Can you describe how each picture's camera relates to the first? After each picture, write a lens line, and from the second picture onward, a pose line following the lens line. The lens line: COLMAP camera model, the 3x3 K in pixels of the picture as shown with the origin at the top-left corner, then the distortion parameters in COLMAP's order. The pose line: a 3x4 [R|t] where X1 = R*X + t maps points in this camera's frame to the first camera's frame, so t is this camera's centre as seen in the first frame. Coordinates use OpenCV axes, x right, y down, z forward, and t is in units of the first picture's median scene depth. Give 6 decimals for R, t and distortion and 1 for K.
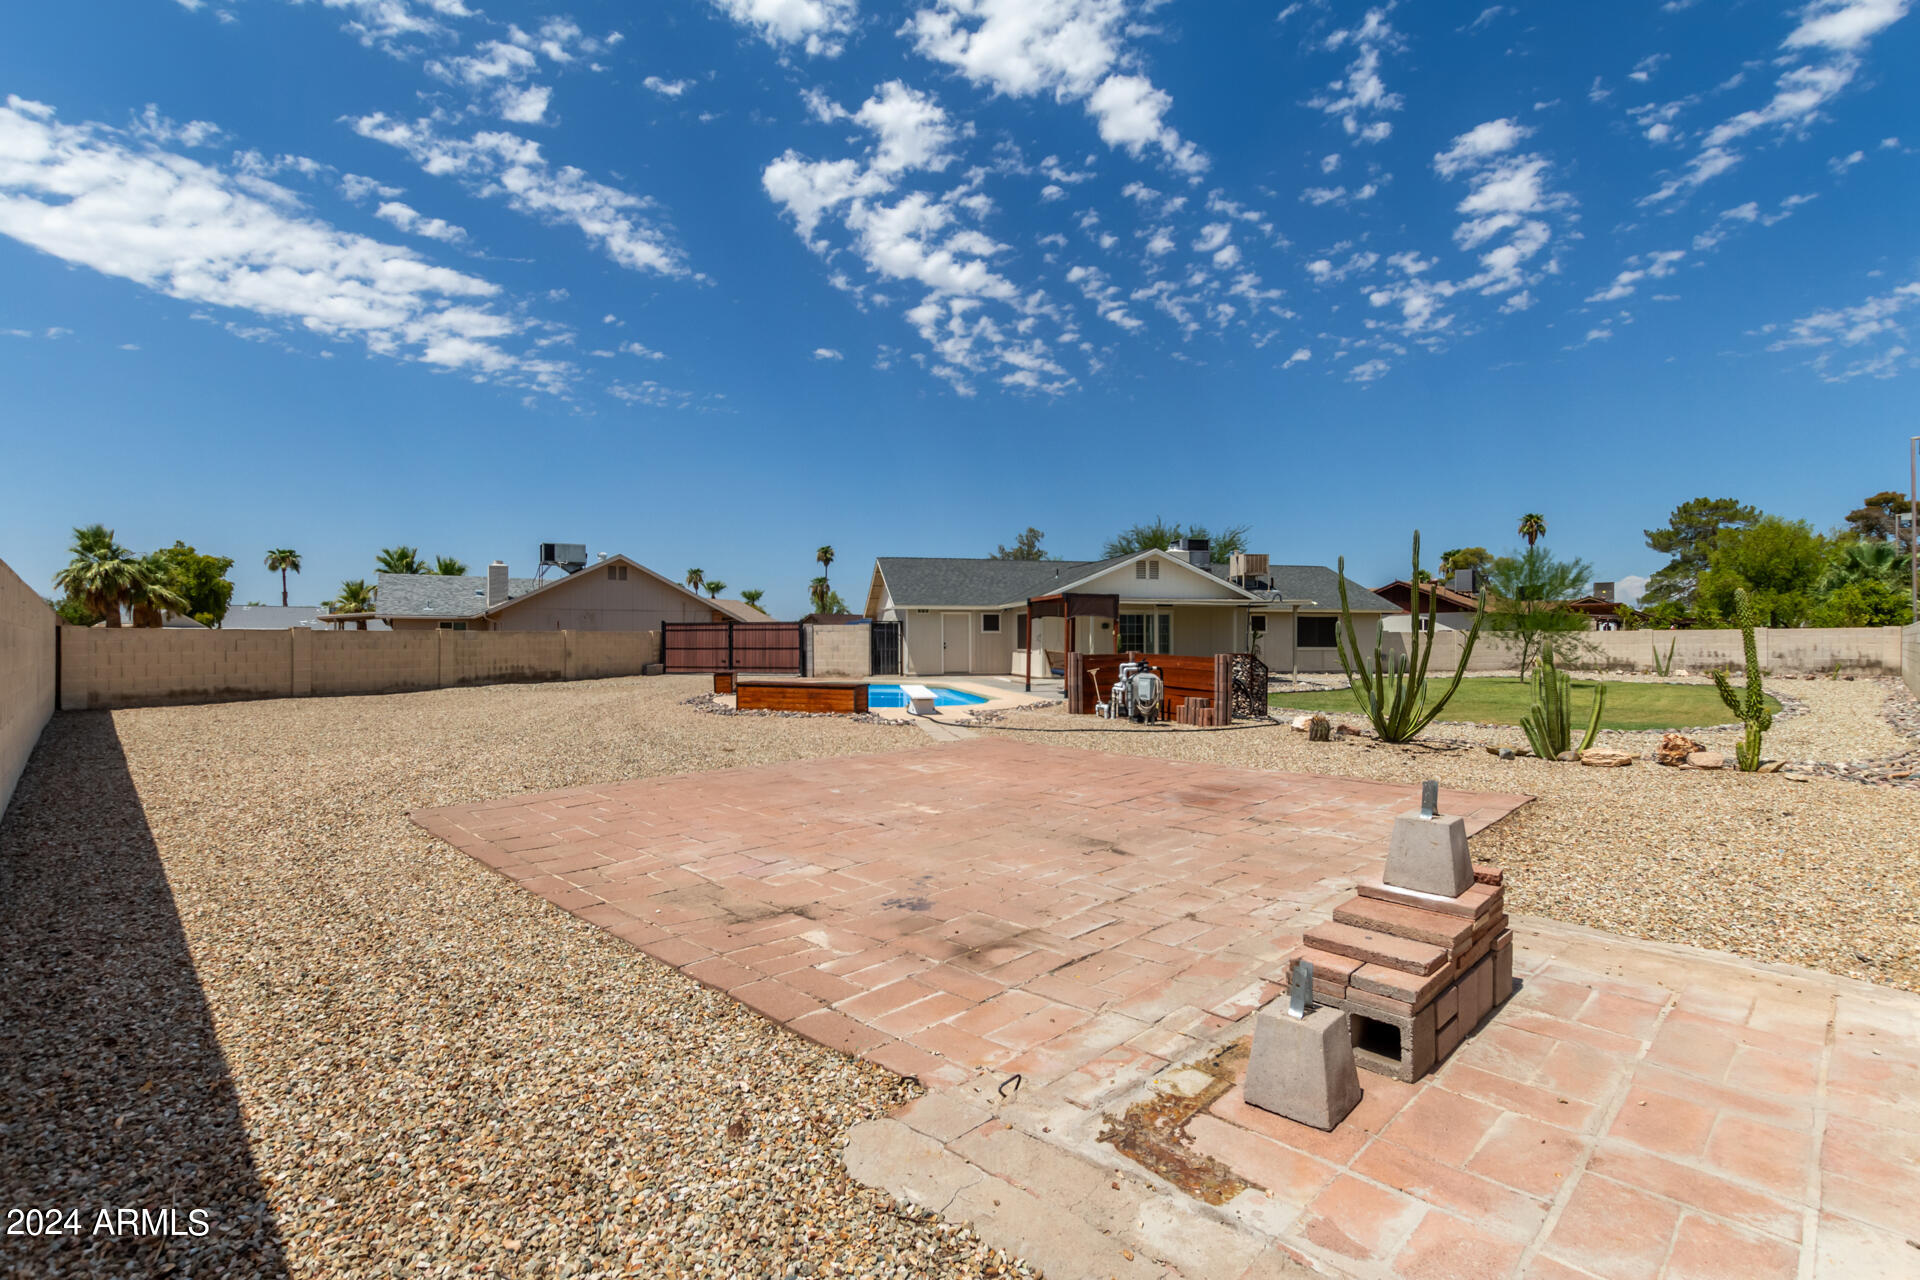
lens RADIAL K [[859.0, 0, 958.5], [0, 859.0, 642.8], [0, 0, 1]] dist [-0.000001, 0.000033]
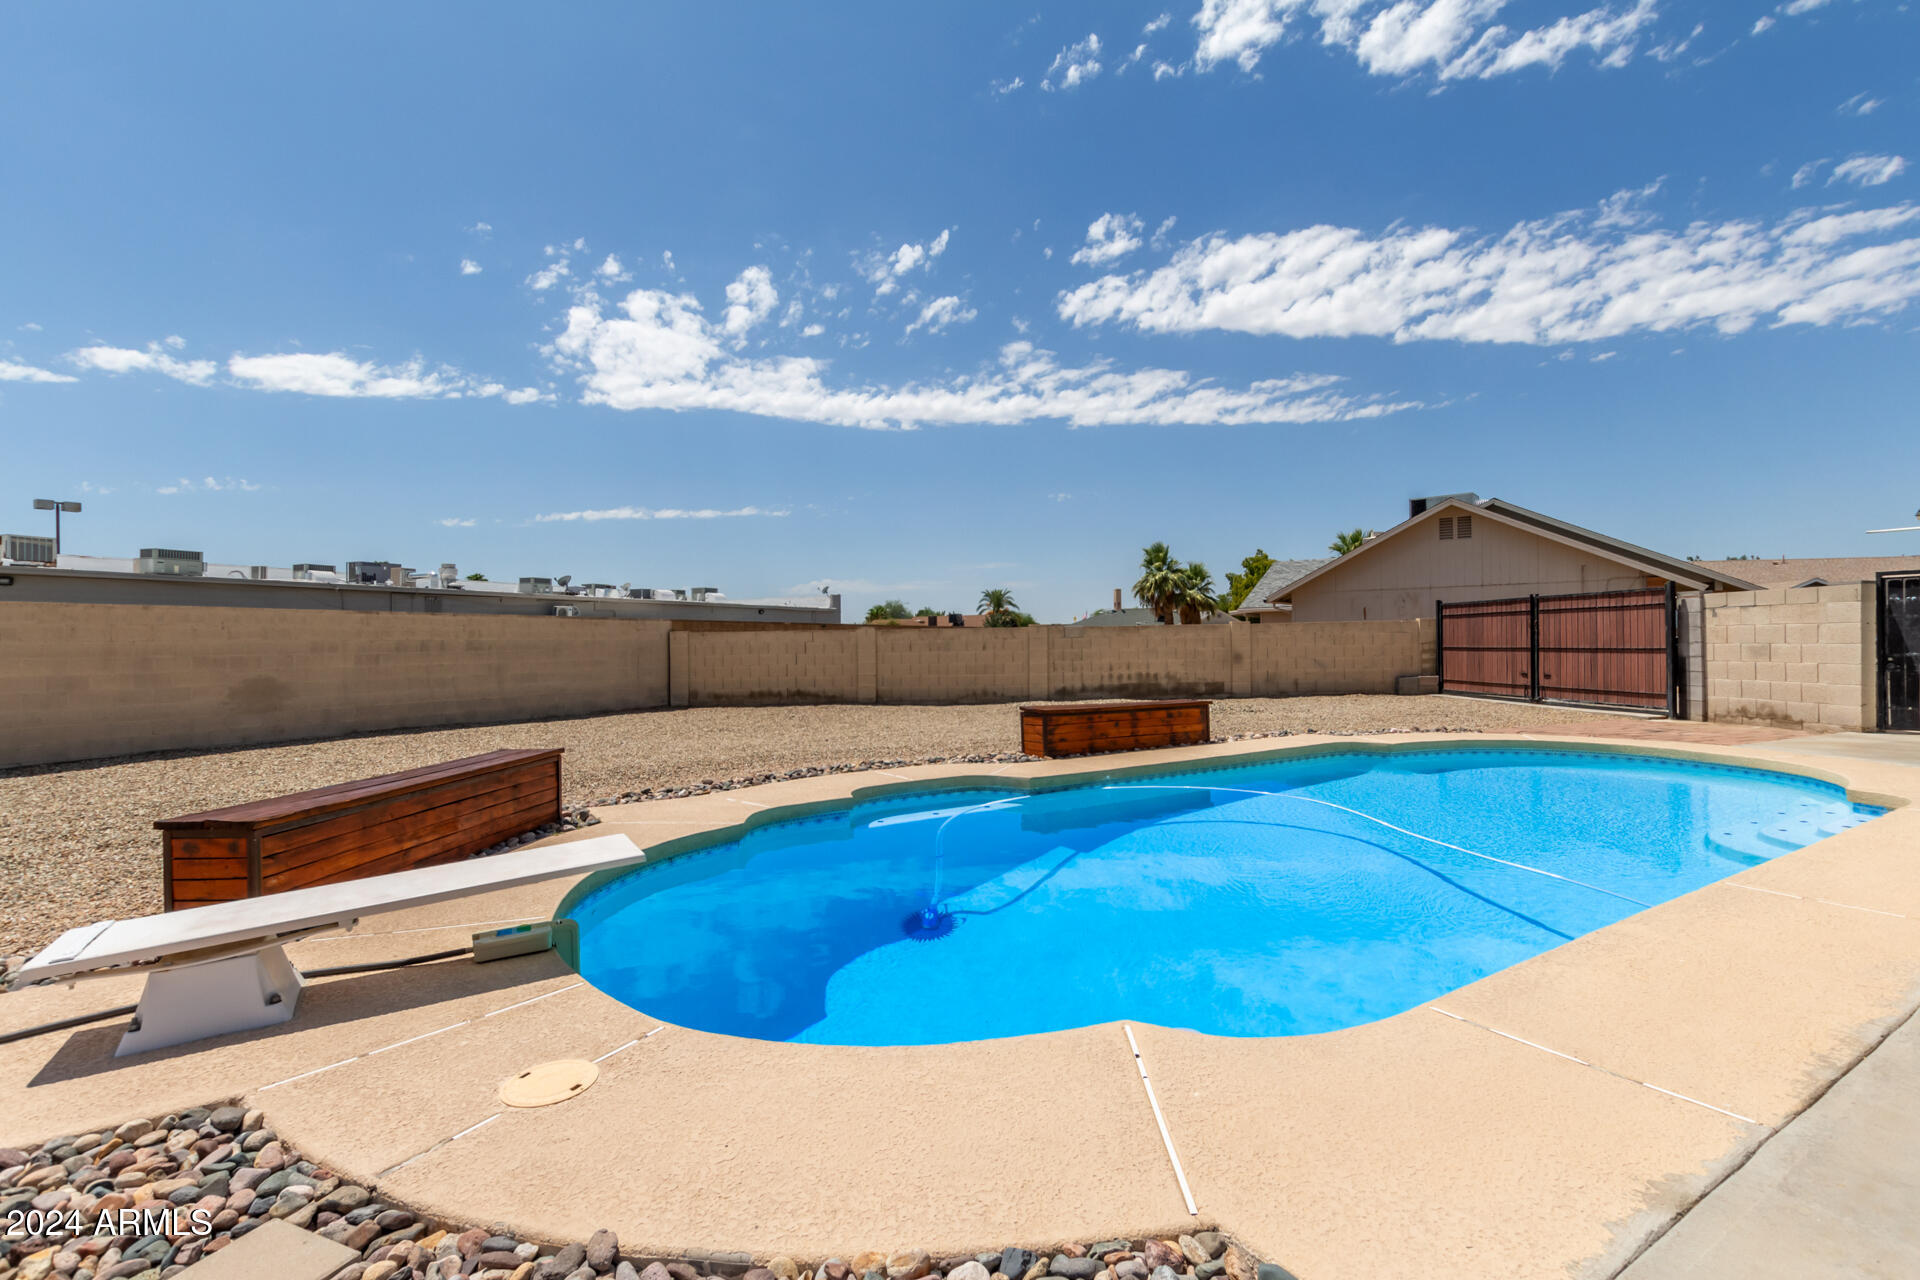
lens RADIAL K [[888.4, 0, 960.5], [0, 888.4, 639.7], [0, 0, 1]] dist [-0.000345, 0.000150]
pose [[0.371759, -0.004756, -0.928317, 0.102121], [0.008944, 0.999959, -0.001541, -0.001441], [0.928286, -0.007730, 0.371786, 0.544963]]
